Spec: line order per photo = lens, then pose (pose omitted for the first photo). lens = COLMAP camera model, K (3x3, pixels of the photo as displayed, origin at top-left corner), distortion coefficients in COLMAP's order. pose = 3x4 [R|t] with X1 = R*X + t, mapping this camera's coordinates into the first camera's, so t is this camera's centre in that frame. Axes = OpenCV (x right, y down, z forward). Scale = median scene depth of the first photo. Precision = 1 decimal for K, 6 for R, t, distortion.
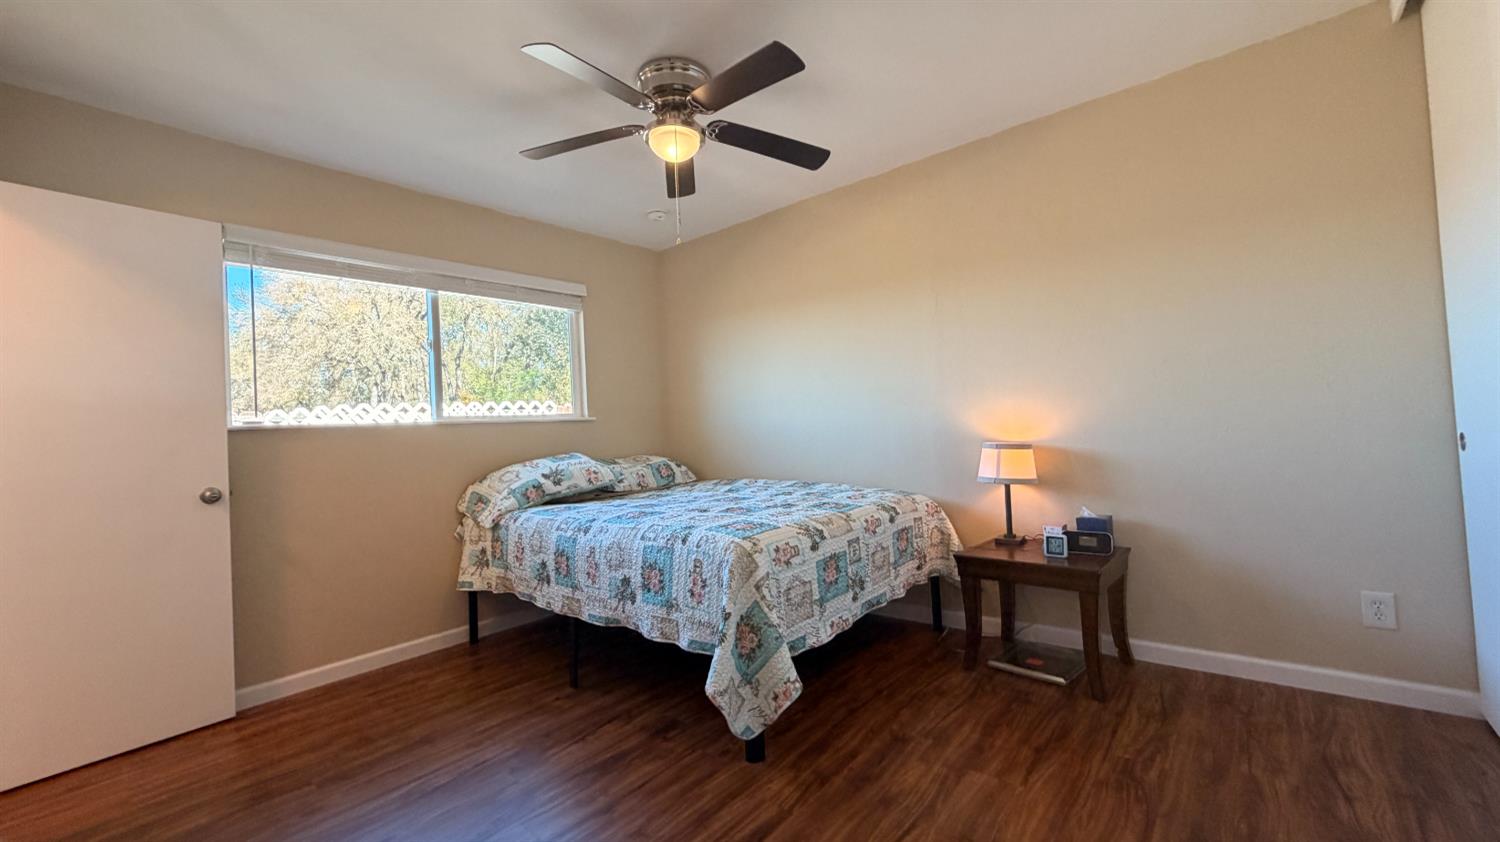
lens RADIAL K [[595.5, 0, 745.3], [0, 595.5, 418.7], [0, 0, 1]] dist [-0.002106, 0.000132]
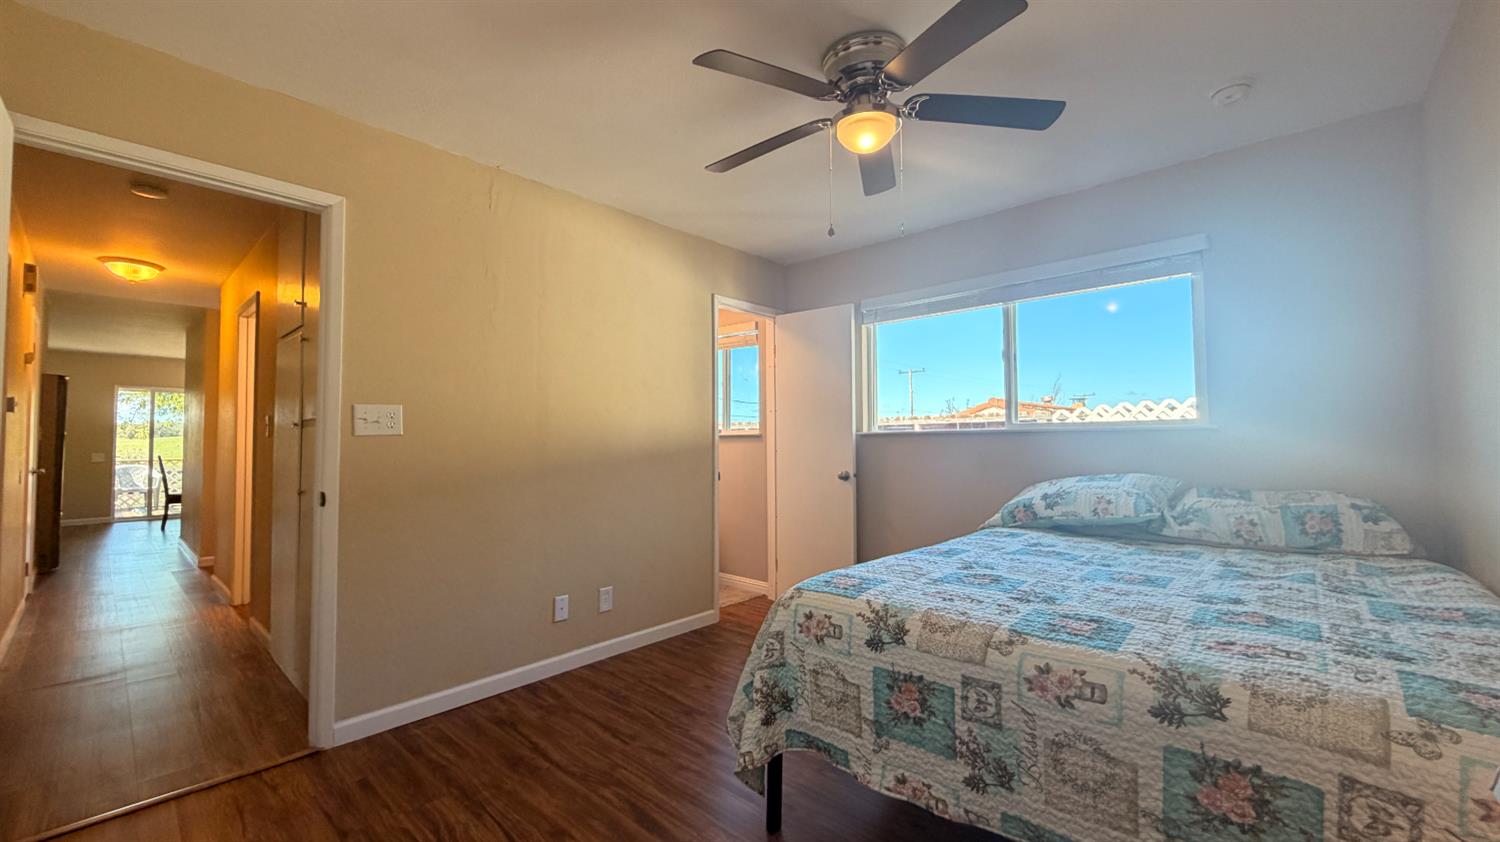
lens RADIAL K [[595.5, 0, 745.3], [0, 595.5, 418.7], [0, 0, 1]] dist [-0.002106, 0.000132]
pose [[-0.036597, 0.013024, -0.999245, 0.738950], [0.026915, 0.999565, 0.012043, -0.053051], [0.998968, -0.026454, -0.036932, 0.809044]]
